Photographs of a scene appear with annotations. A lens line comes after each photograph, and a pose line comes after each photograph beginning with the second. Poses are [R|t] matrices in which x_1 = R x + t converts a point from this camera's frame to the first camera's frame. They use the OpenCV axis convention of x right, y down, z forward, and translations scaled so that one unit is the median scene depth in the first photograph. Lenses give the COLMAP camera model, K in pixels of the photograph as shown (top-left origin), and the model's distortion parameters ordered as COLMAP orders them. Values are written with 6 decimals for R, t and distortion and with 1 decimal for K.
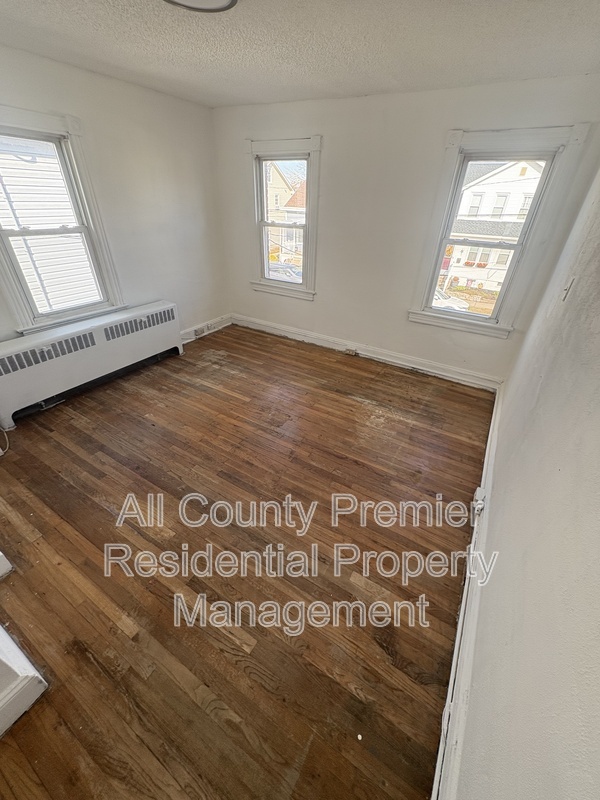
lens RADIAL K [[322.4, 0, 300.0], [0, 322.4, 396.5], [0, 0, 1]] dist [-0.001096, -0.000116]
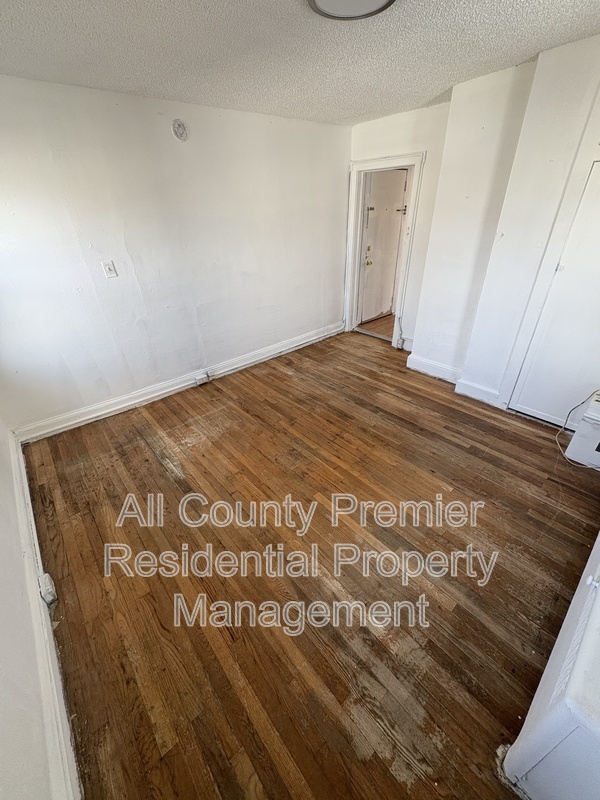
lens RADIAL K [[322.4, 0, 300.0], [0, 322.4, 396.5], [0, 0, 1]] dist [-0.001096, -0.000116]
pose [[-0.951734, -0.157622, 0.263358, -0.308733], [0.163441, 0.466001, 0.869558, -0.794937], [-0.259786, 0.870631, -0.417747, 1.257171]]
